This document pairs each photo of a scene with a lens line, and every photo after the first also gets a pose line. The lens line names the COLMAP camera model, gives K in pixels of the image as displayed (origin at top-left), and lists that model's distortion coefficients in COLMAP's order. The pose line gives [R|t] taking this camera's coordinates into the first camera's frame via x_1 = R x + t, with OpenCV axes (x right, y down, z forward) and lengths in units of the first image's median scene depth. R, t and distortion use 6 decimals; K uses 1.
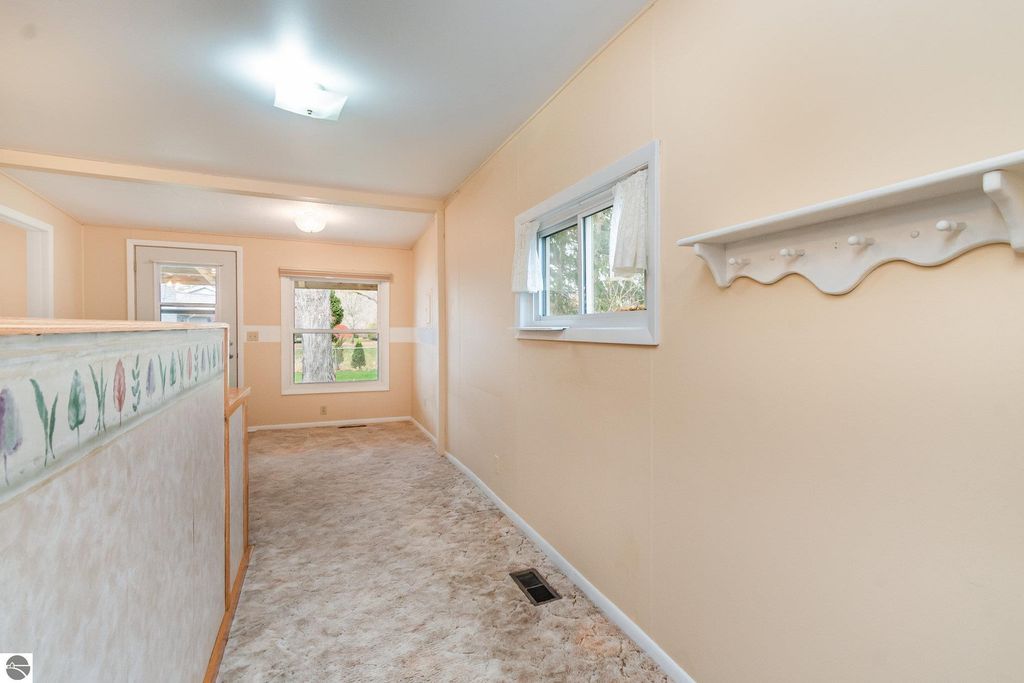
lens RADIAL K [[456.8, 0, 514.8], [0, 456.8, 342.8], [0, 0, 1]] dist [0.001872, 0.000377]
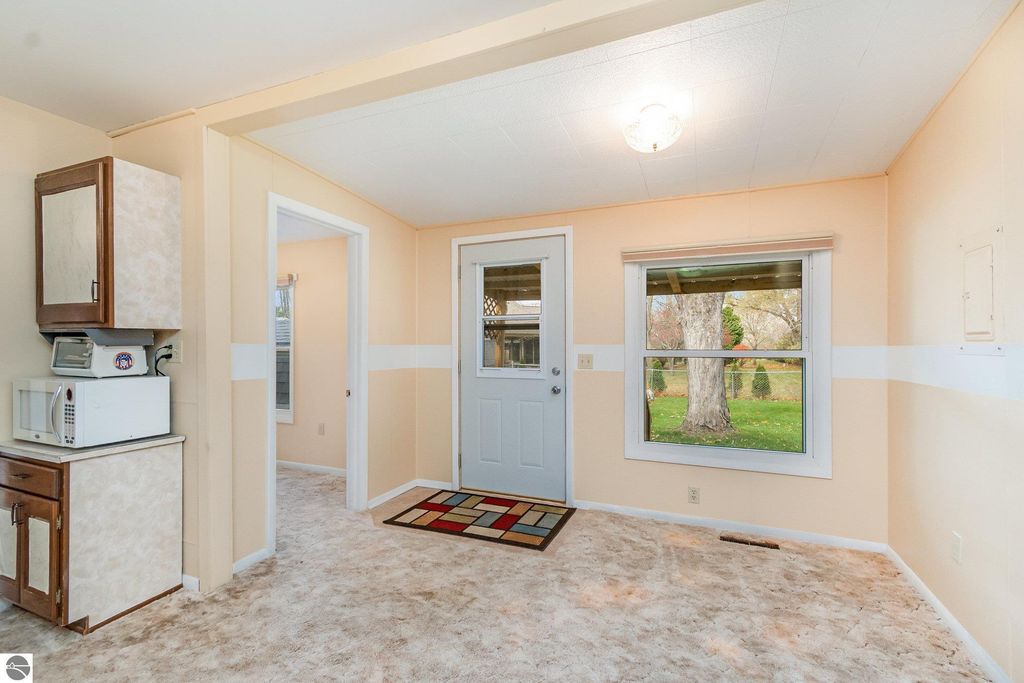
lens RADIAL K [[456.8, 0, 514.8], [0, 456.8, 342.8], [0, 0, 1]] dist [0.001872, 0.000377]
pose [[0.679727, -0.014044, -0.733331, -0.152444], [-0.018580, 0.999166, -0.036356, -0.013857], [0.733230, 0.038338, 0.678899, 0.442781]]
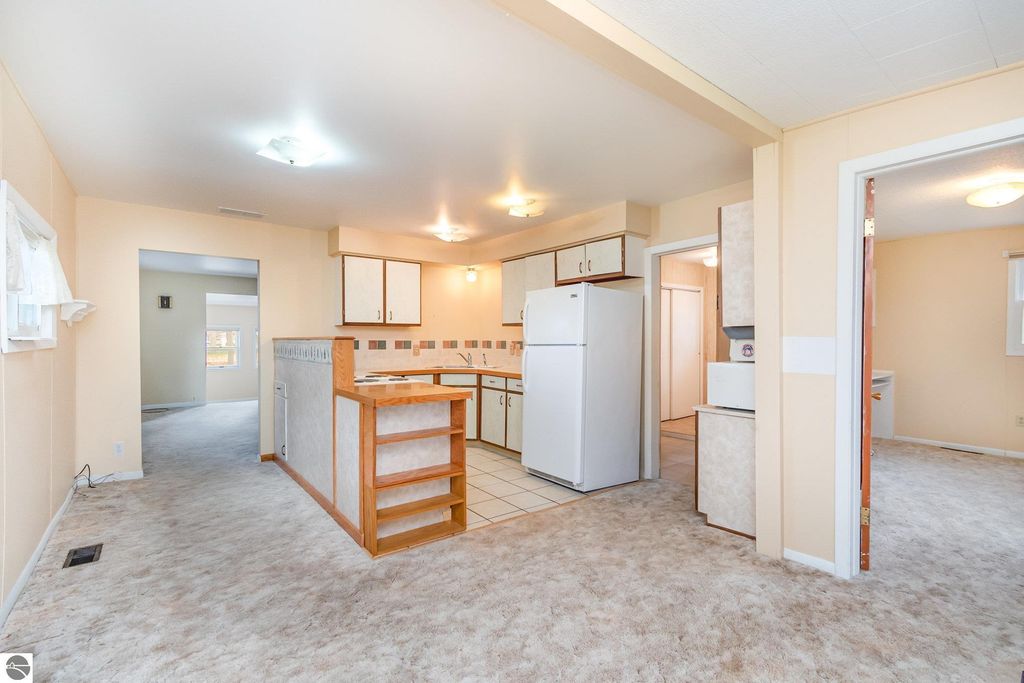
lens RADIAL K [[456.8, 0, 514.8], [0, 456.8, 342.8], [0, 0, 1]] dist [0.001872, 0.000377]
pose [[-0.967930, -0.003280, -0.251197, -0.276314], [-0.014973, 0.998890, 0.044650, -0.034180], [0.250772, 0.046979, -0.966906, 0.898750]]
